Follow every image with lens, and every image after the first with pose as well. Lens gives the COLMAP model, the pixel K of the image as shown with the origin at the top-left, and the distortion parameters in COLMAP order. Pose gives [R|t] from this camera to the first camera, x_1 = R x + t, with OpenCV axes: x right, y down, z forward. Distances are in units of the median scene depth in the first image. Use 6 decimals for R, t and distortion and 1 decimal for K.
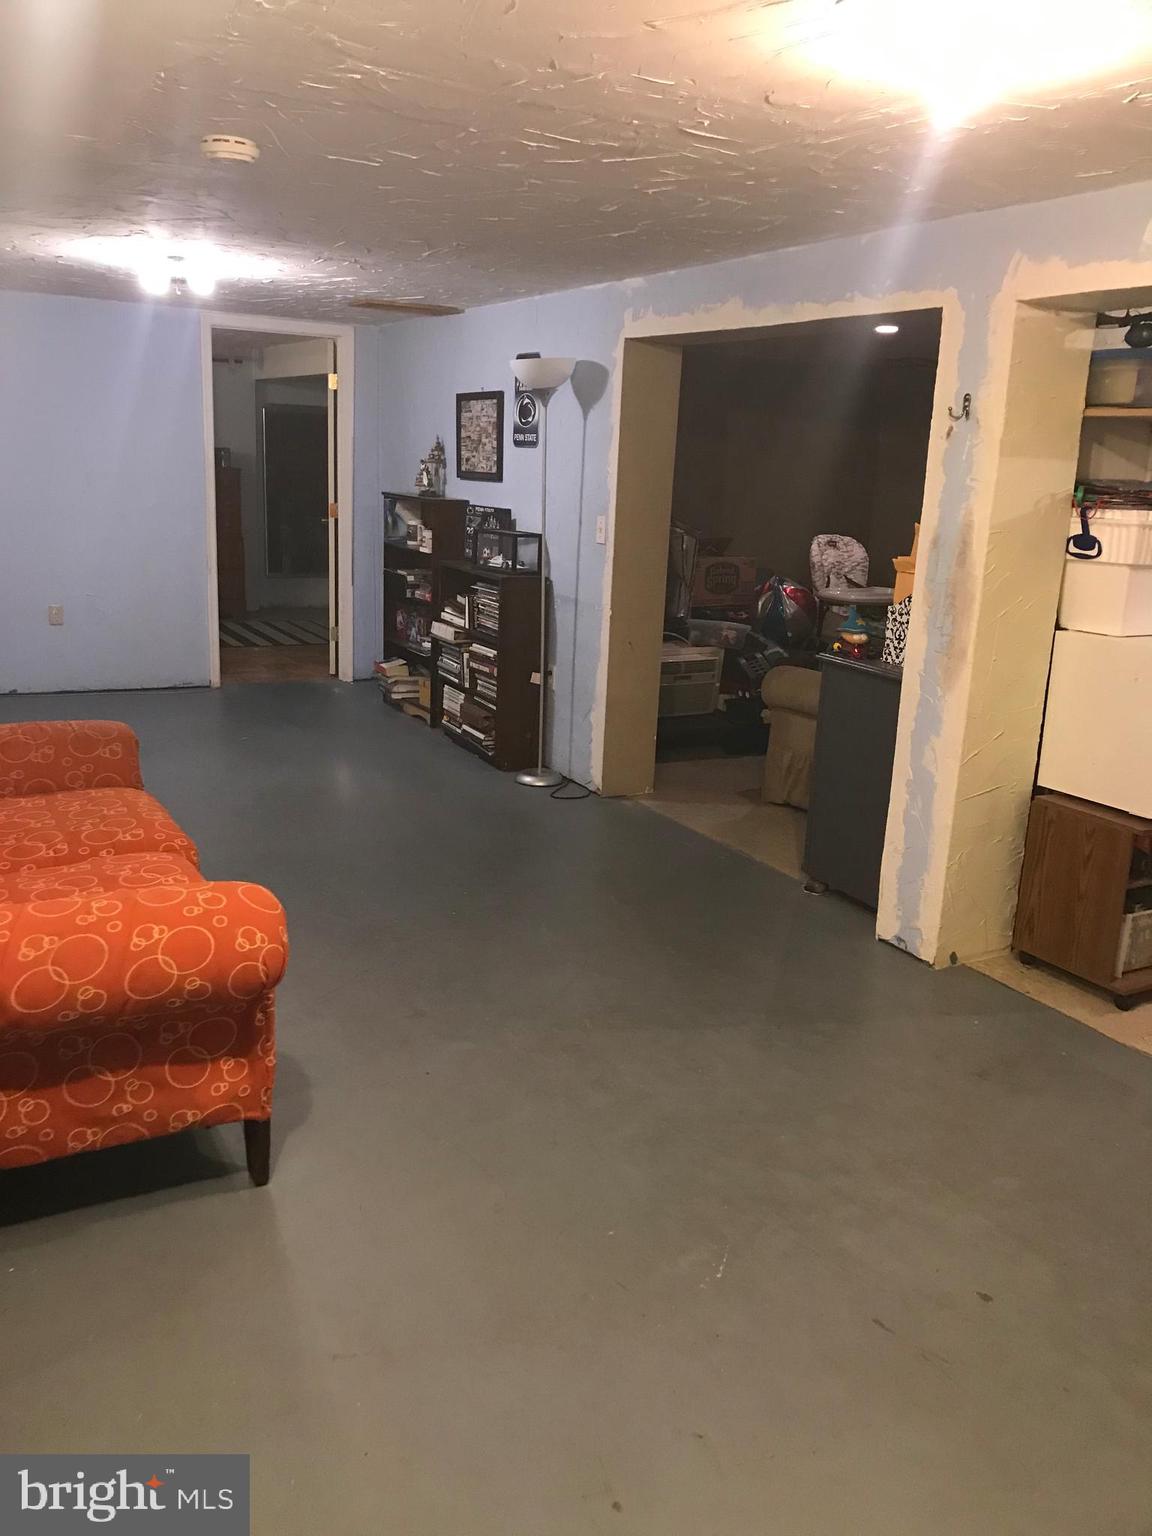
lens RADIAL K [[1239.4, 0, 576.0], [0, 1239.4, 768.0], [0, 0, 1]] dist [0.131159, -0.362955]
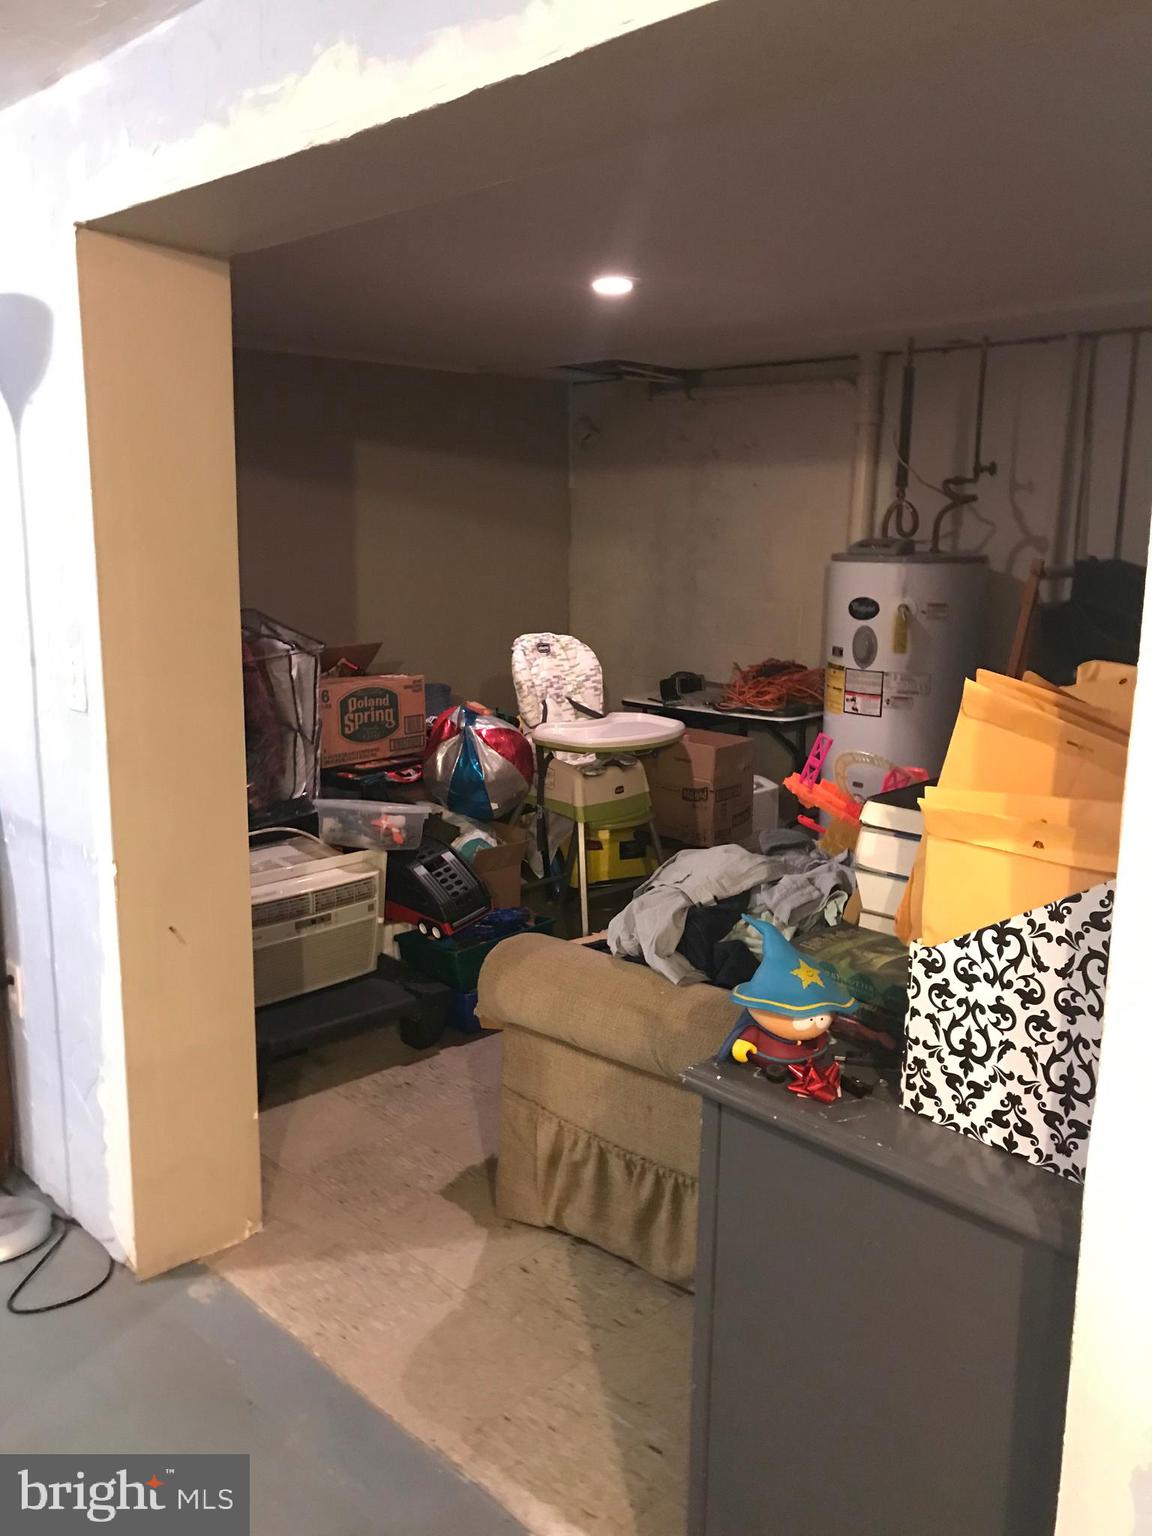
lens RADIAL K [[1224.4, 0, 618.2], [0, 1224.4, 768.0], [0, 0, 1]] dist [-0.000151, -0.001841]
pose [[0.949115, -0.084178, 0.303472, 0.054719], [0.098070, 0.994703, -0.030802, -0.105413], [-0.299272, 0.058996, 0.952342, 0.444972]]
